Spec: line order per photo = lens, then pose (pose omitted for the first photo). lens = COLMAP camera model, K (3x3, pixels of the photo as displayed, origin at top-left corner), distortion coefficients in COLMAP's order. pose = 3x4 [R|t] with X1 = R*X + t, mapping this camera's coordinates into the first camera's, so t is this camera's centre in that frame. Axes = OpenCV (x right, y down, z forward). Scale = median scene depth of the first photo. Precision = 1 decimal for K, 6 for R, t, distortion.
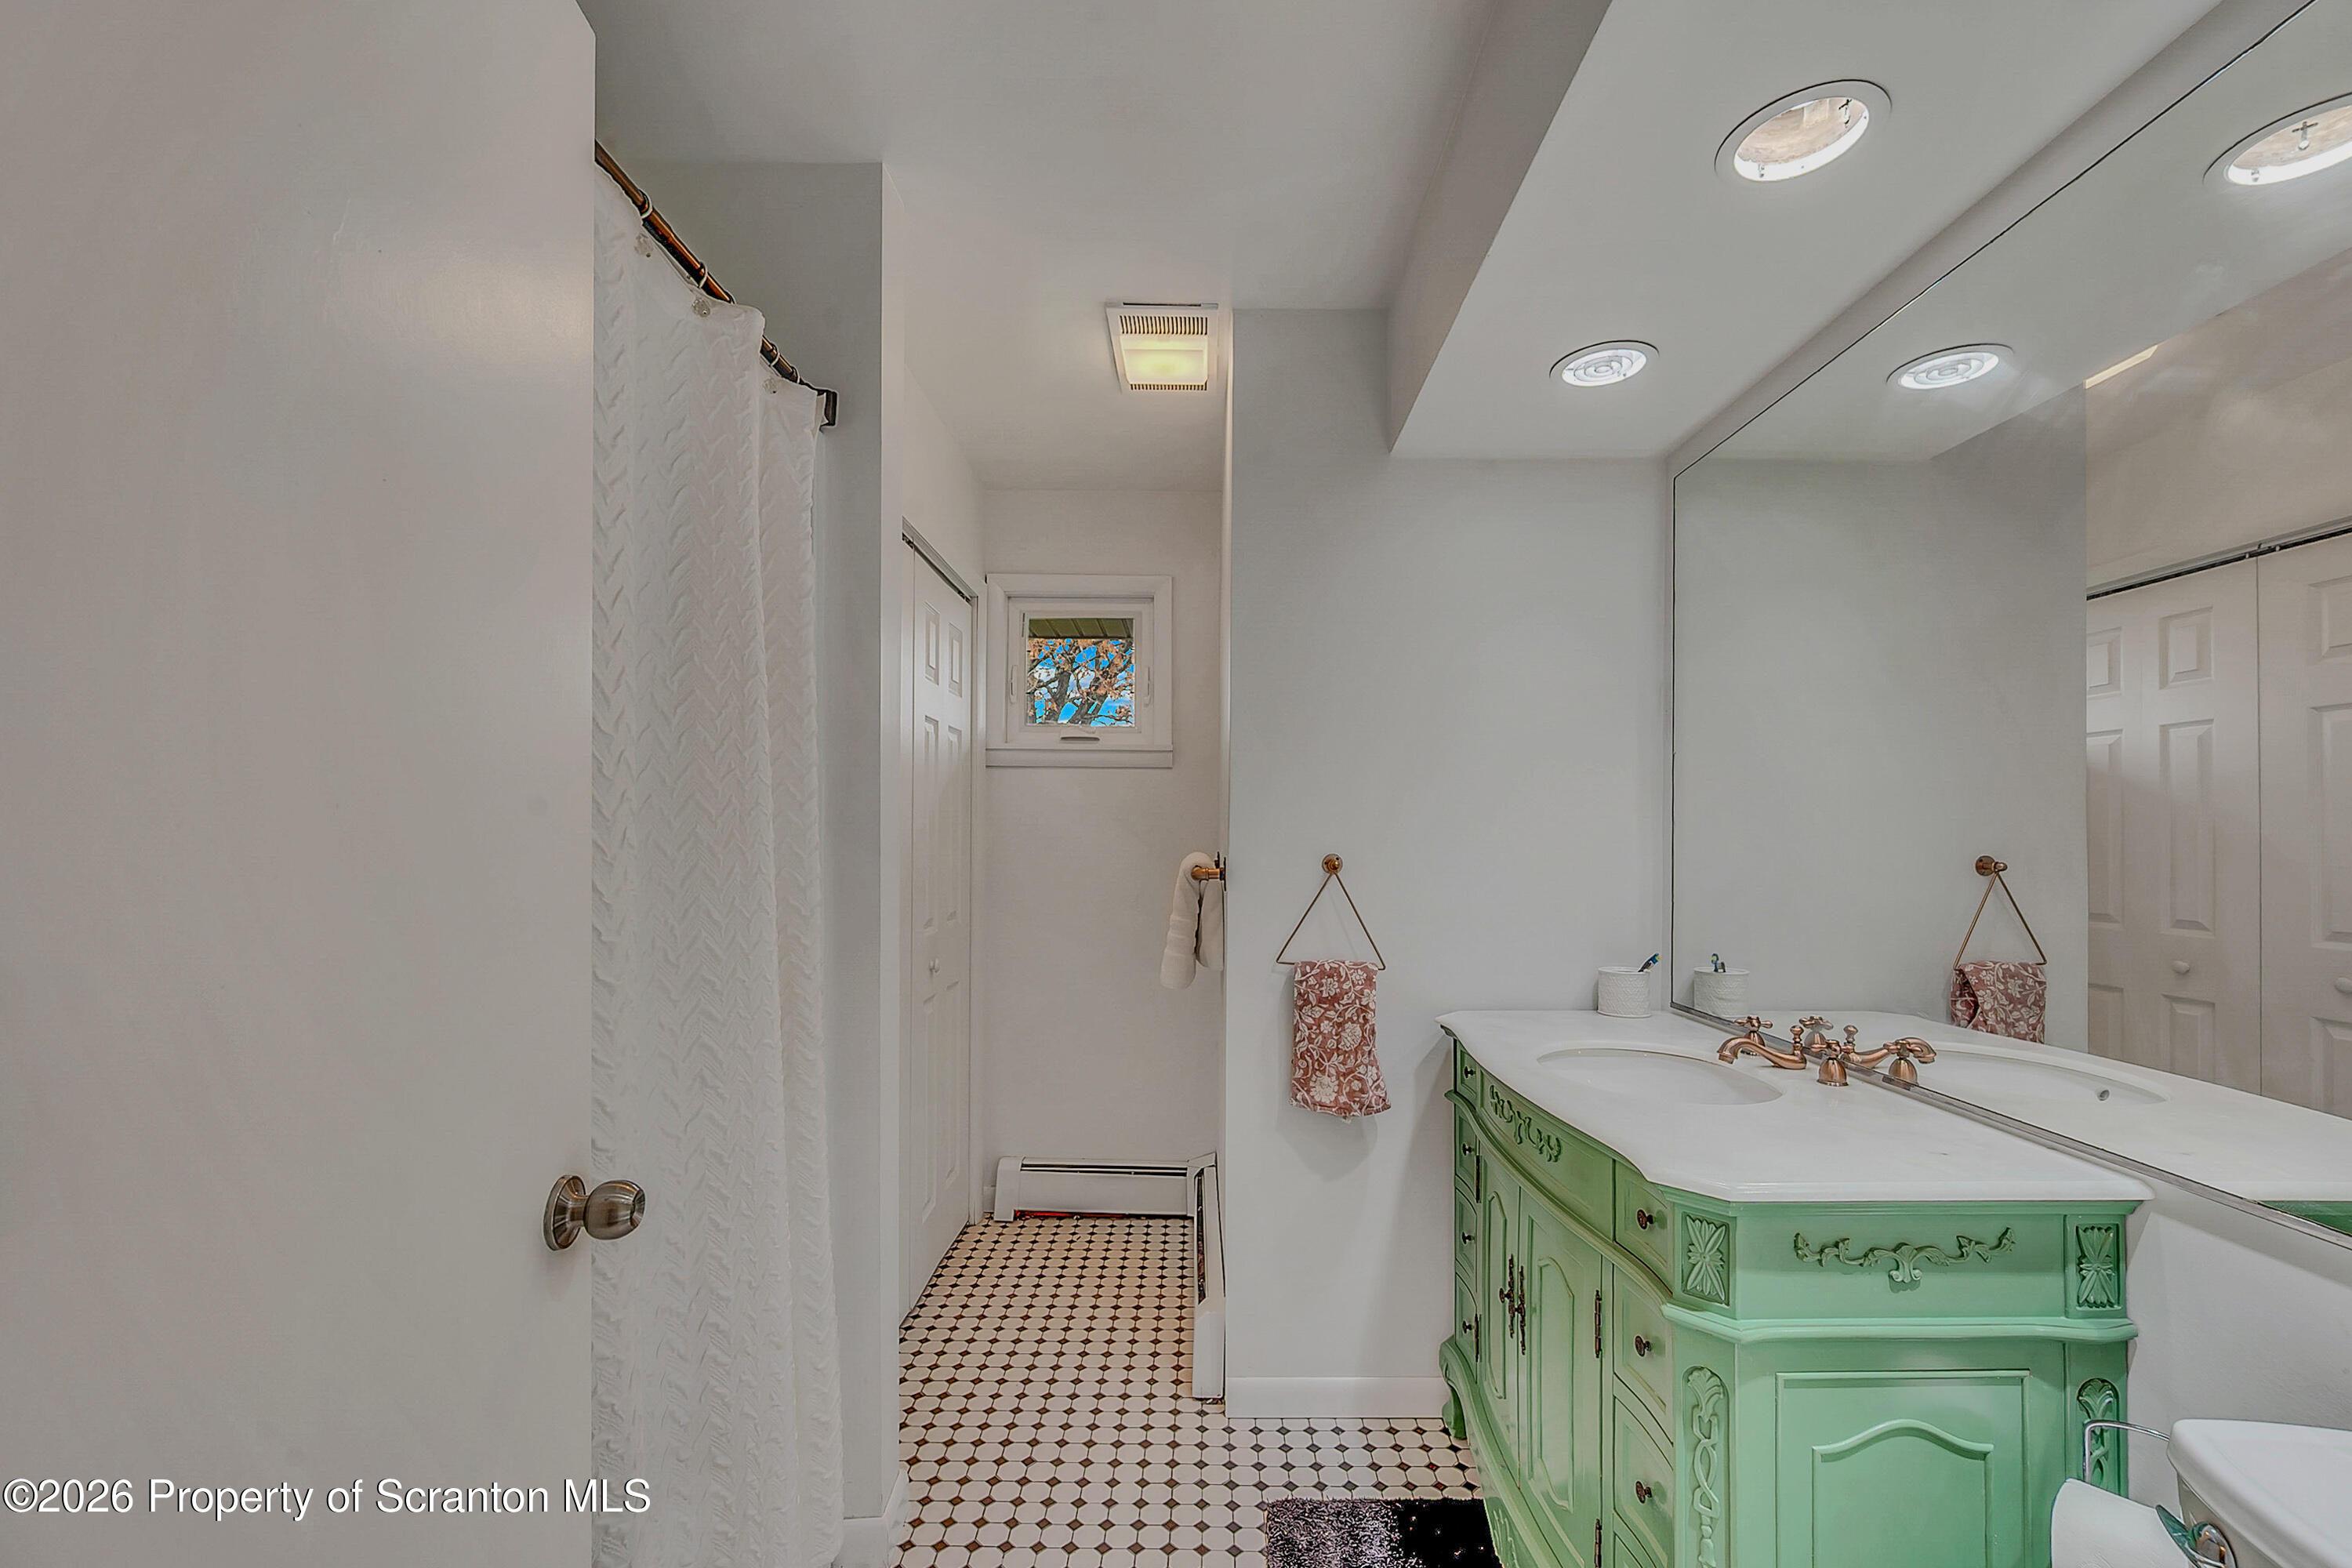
lens RADIAL K [[935.1, 0, 1184.8], [0, 935.1, 837.3], [0, 0, 1]] dist [0.001060, -0.000049]
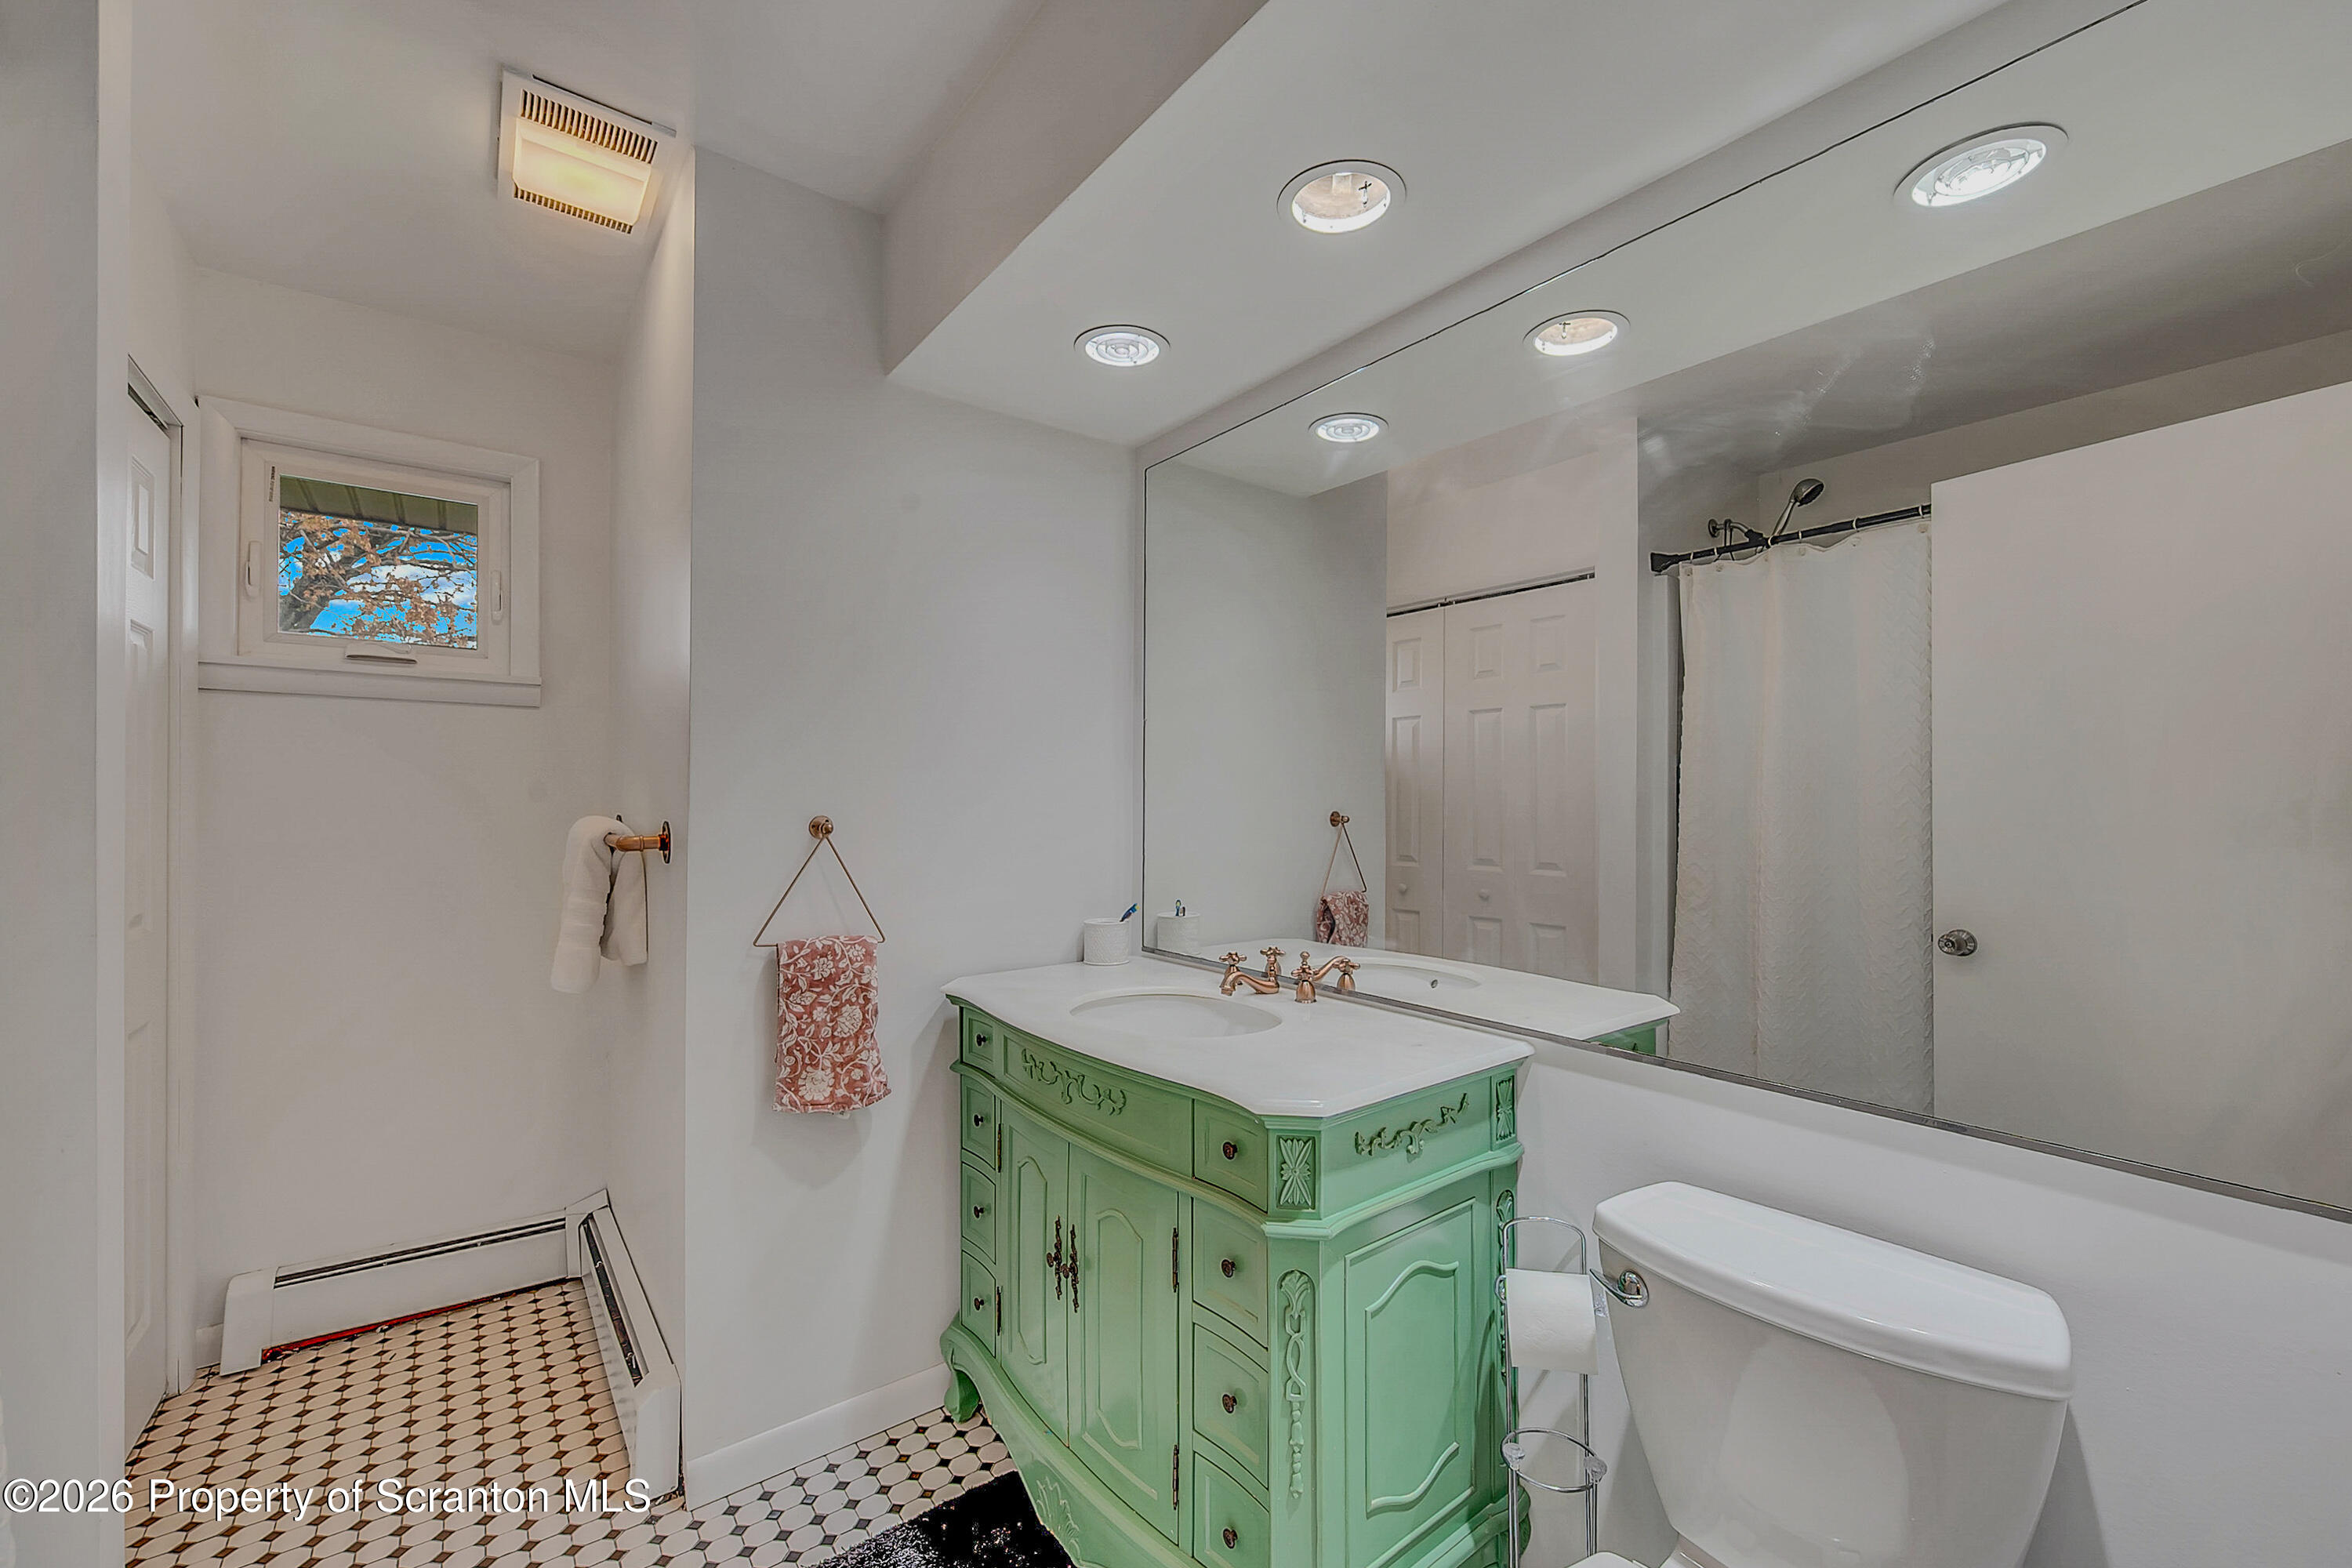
lens RADIAL K [[944.5, 0, 1174.5], [0, 944.5, 801.5], [0, 0, 1]] dist [-0.000726, 0.000299]
pose [[0.791969, -0.003036, 0.610553, -0.126112], [0.000384, 0.999990, 0.004474, 0.000685], [-0.610561, -0.003309, 0.791962, 0.100424]]
